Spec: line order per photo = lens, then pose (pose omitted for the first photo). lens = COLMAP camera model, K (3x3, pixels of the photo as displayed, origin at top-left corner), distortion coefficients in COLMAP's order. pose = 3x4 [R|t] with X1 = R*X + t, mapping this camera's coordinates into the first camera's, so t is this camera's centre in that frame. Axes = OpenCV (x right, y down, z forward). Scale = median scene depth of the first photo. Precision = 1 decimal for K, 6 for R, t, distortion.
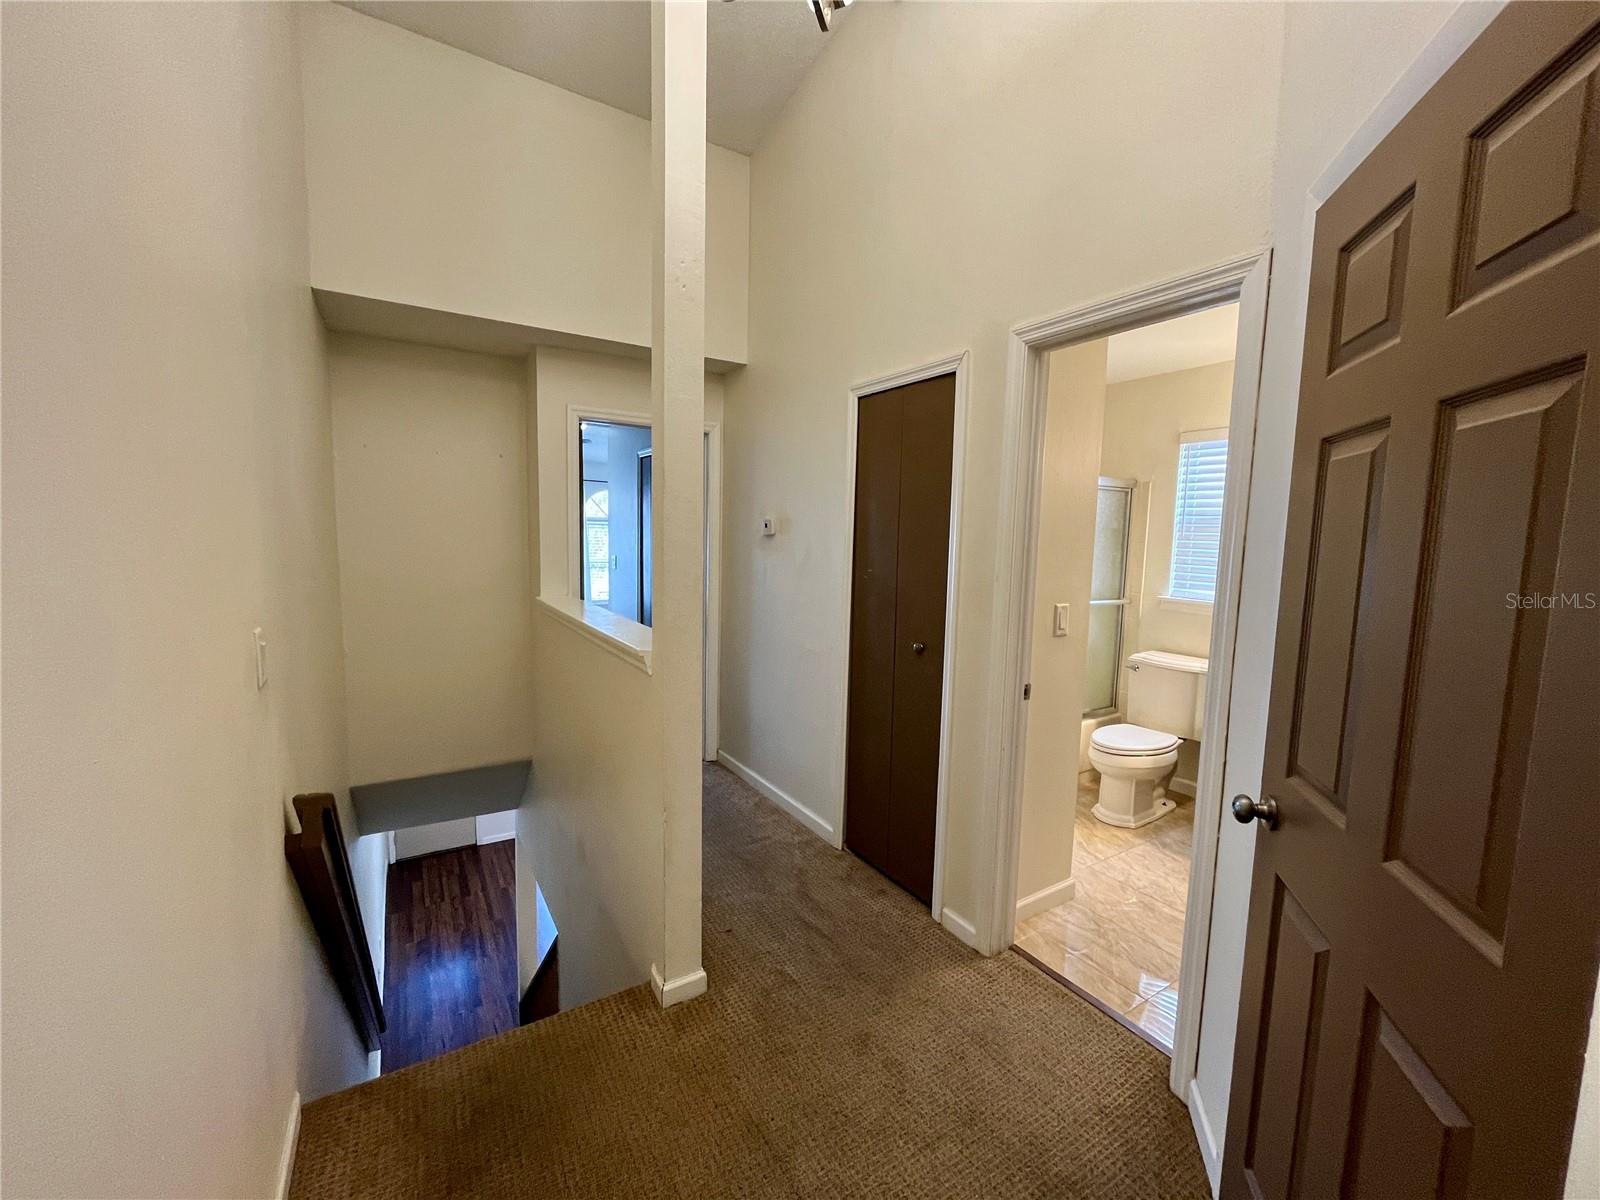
lens RADIAL K [[643.8, 0, 805.4], [0, 643.8, 598.4], [0, 0, 1]] dist [-0.003696, -0.000406]
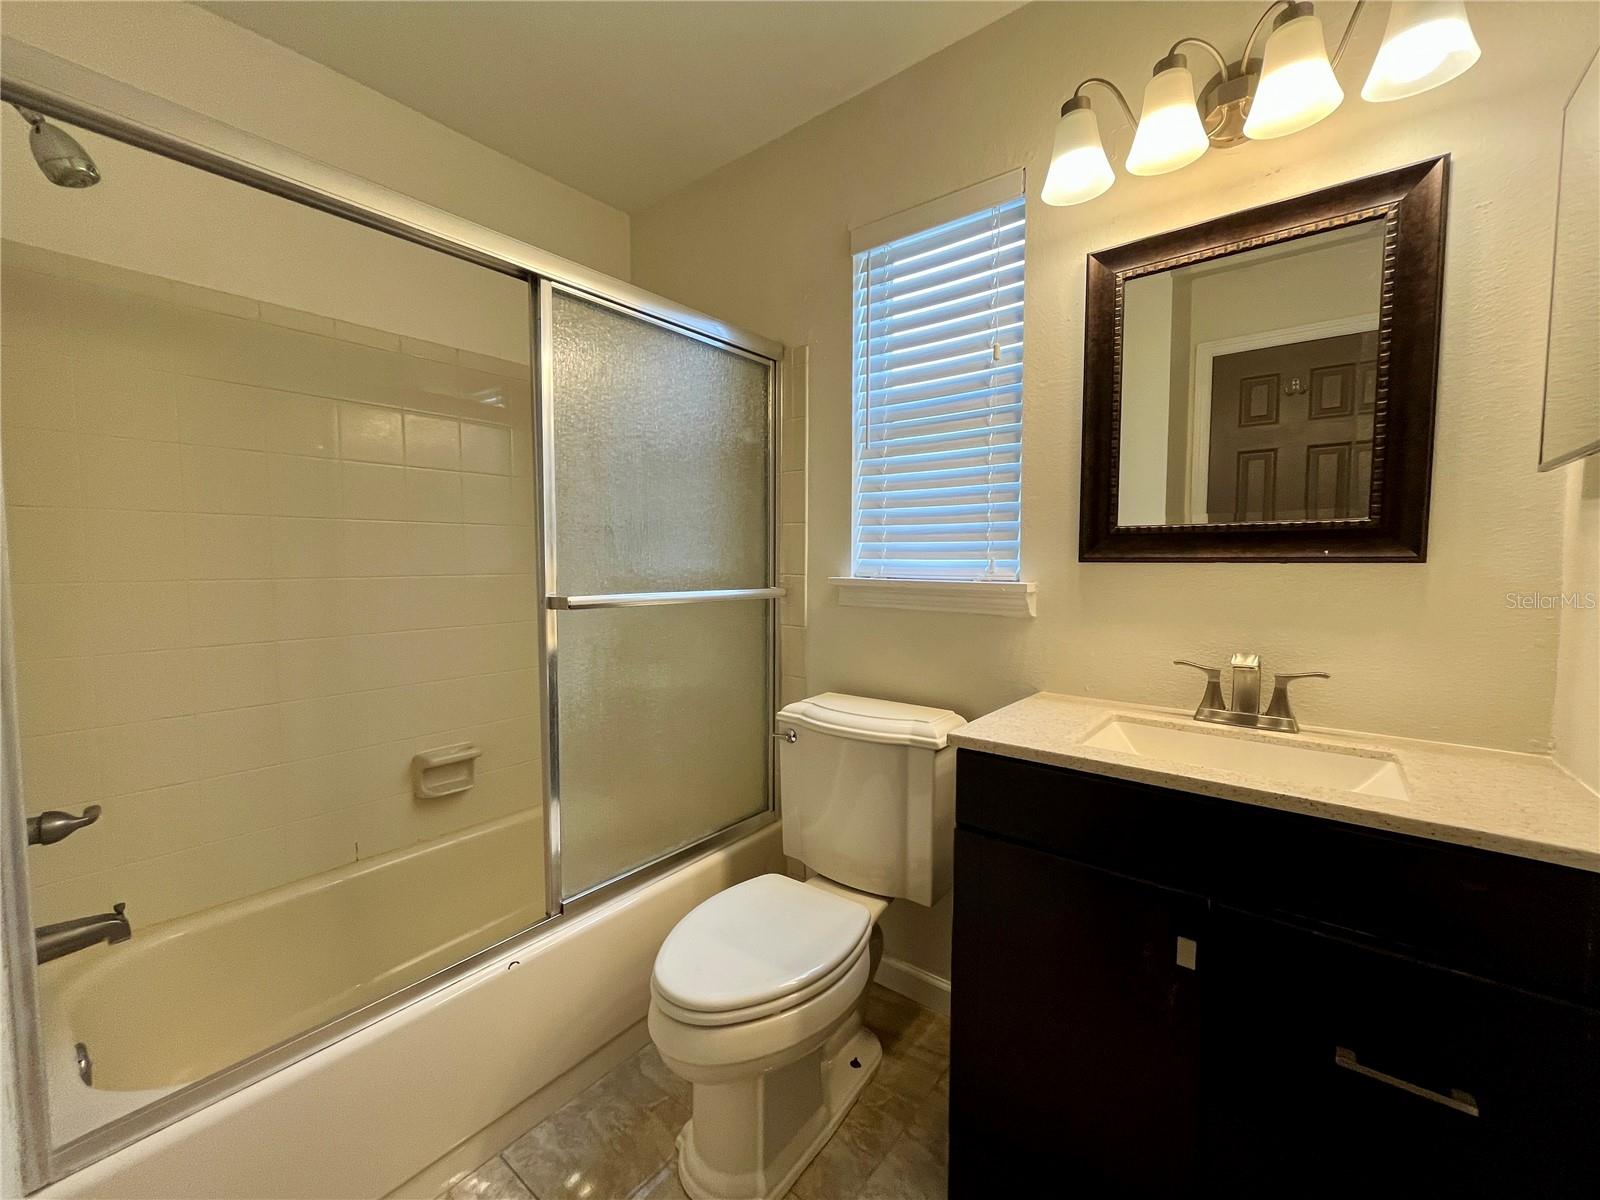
lens RADIAL K [[643.8, 0, 797.4], [0, 643.8, 598.6], [0, 0, 1]] dist [-0.003696, -0.000406]
pose [[0.947697, -0.045438, 0.315922, 0.366994], [0.054537, 0.998311, -0.020014, 0.020607], [-0.314479, 0.036197, 0.948574, 0.546990]]
